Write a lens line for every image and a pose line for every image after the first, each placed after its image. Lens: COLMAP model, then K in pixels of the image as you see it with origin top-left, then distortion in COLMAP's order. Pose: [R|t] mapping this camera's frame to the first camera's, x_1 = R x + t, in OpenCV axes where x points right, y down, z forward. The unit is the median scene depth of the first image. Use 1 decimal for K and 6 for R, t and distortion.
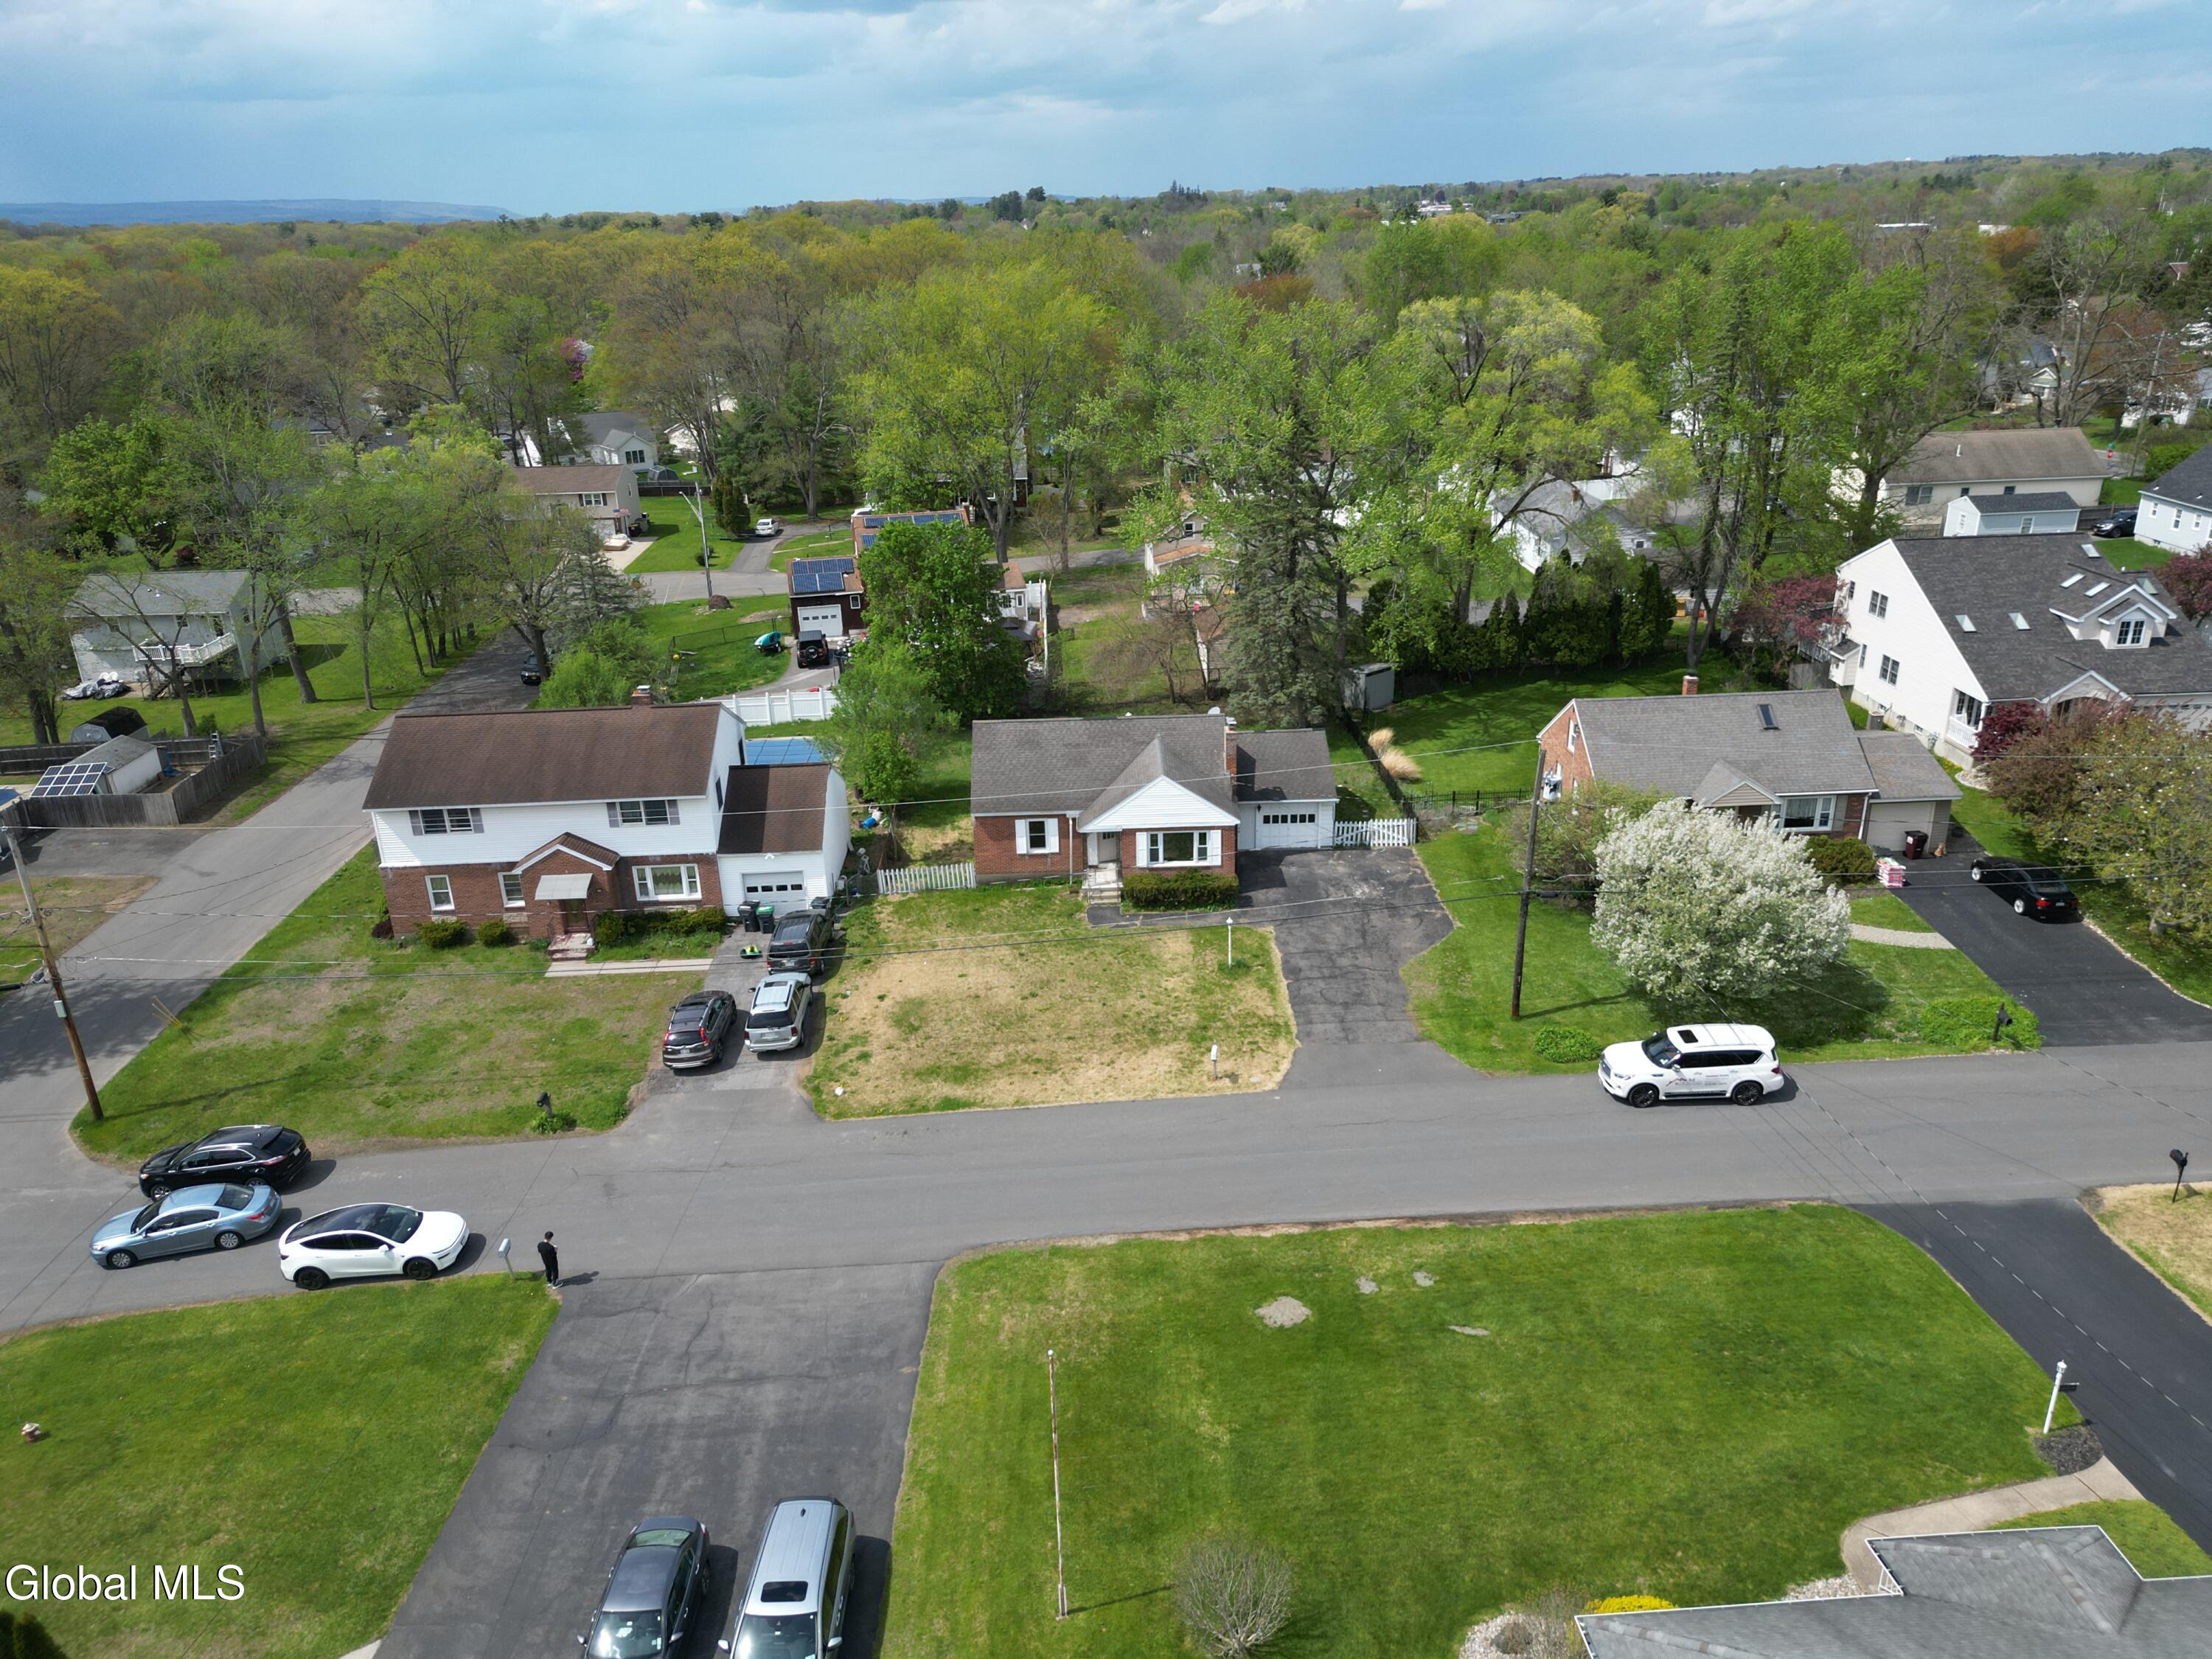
lens RADIAL K [[1563.4, 0, 1102.0], [0, 1563.4, 830.6], [0, 0, 1]] dist [0.072411, -0.075454]
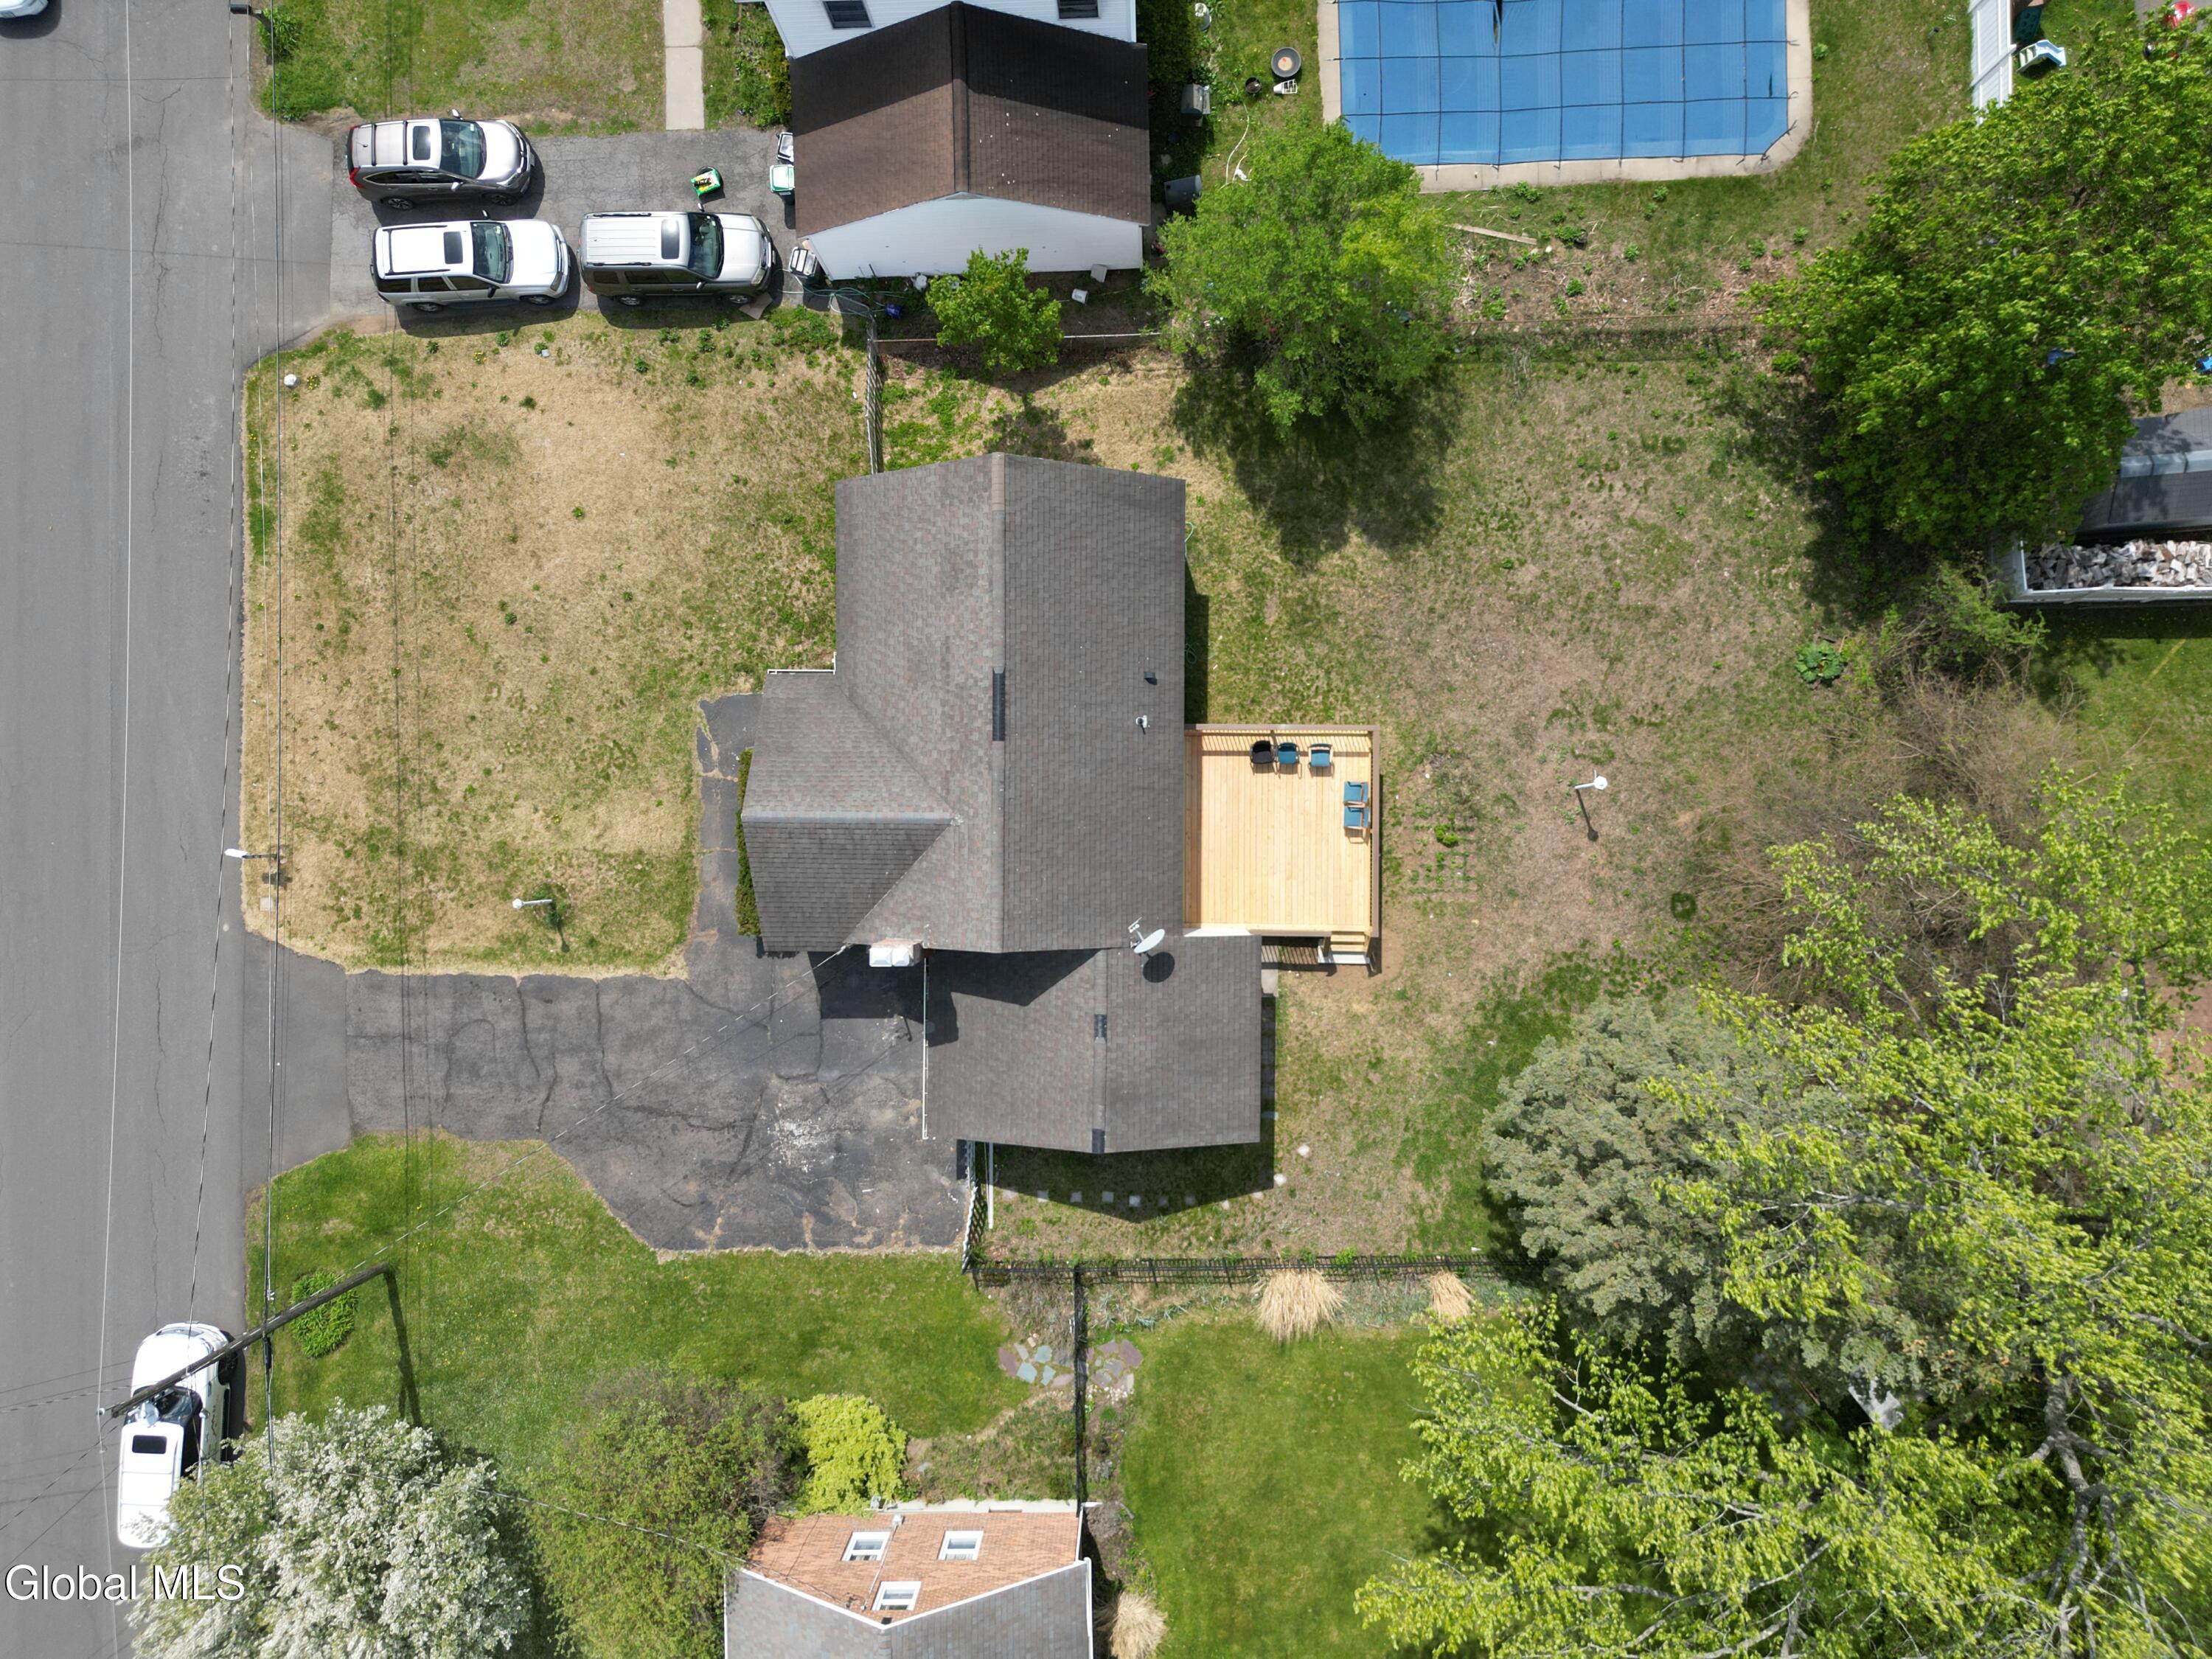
lens RADIAL K [[1581.4, 0, 1108.6], [0, 1581.4, 836.7], [0, 0, 1]] dist [0.051504, -0.034359]
pose [[-0.015449, 0.999446, 0.029481, 0.026728], [-0.331188, -0.032935, 0.942990, -0.611183], [0.943438, 0.004805, 0.331513, 0.928468]]
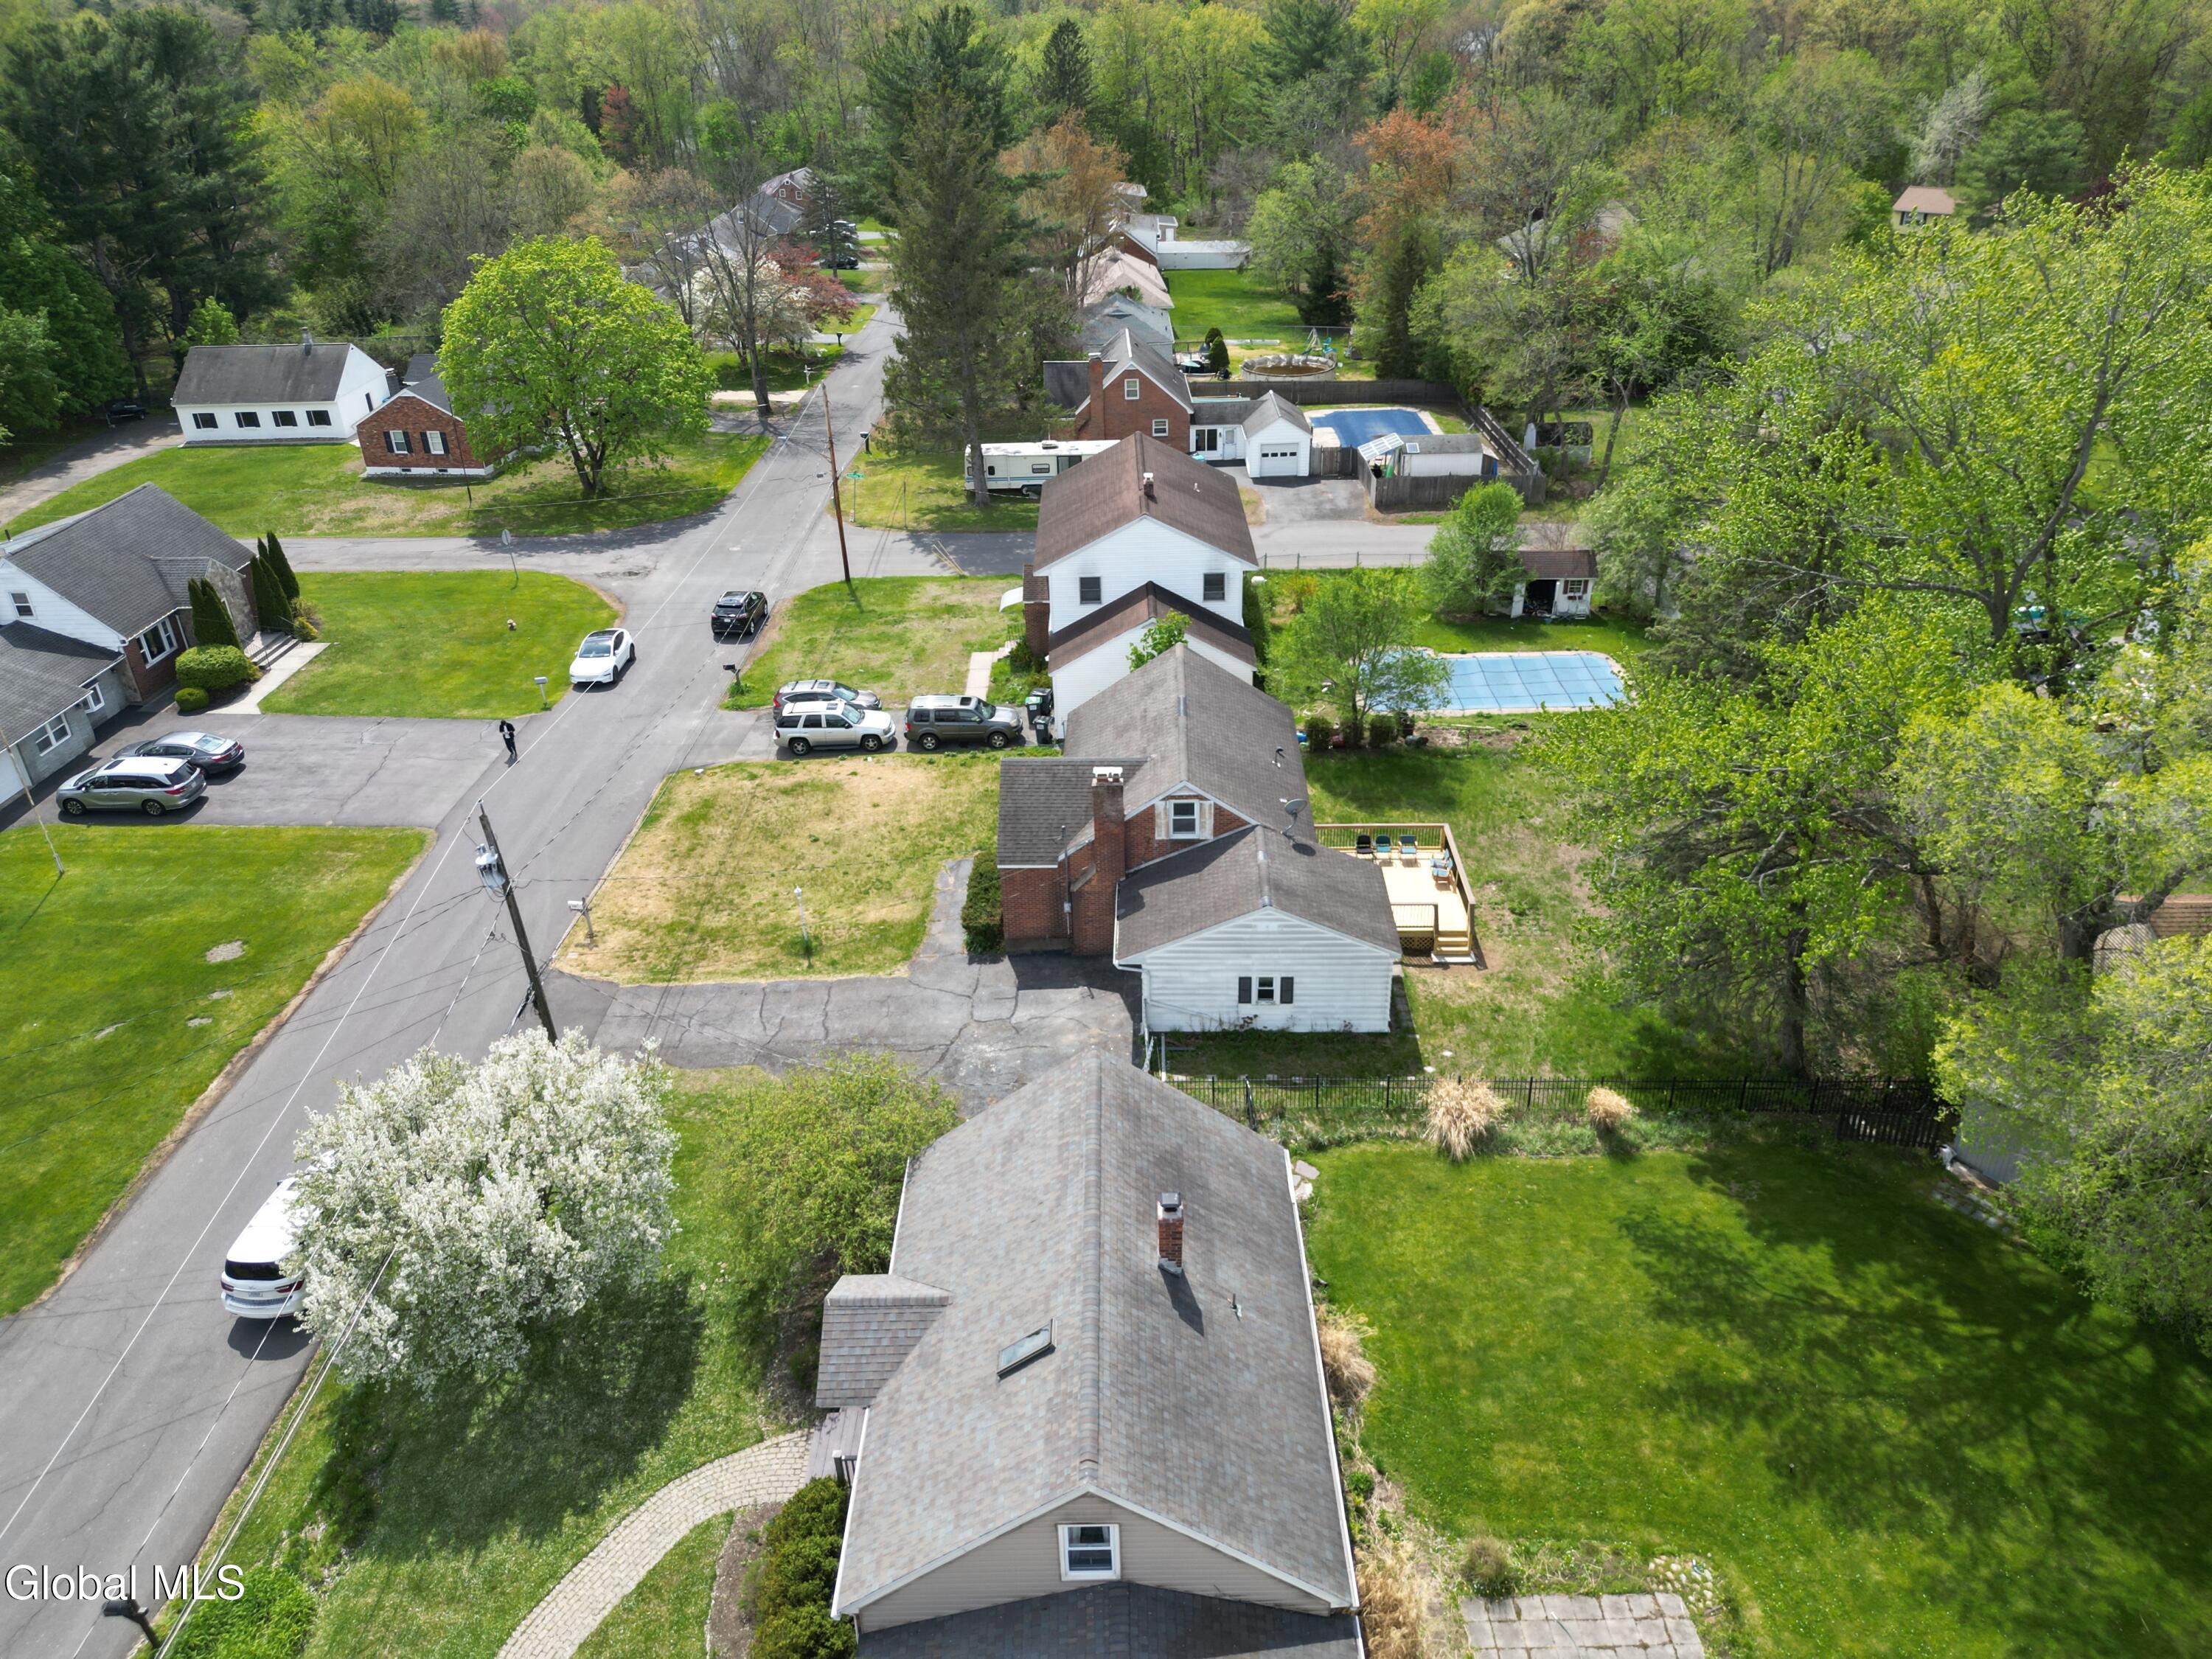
lens RADIAL K [[1563.4, 0, 1102.0], [0, 1563.4, 830.6], [0, 0, 1]] dist [0.072411, -0.075454]
pose [[-0.042955, 0.505047, -0.862022, 0.732217], [-0.342270, 0.803167, 0.487620, -0.407972], [0.938619, 0.315990, 0.138363, 0.941878]]
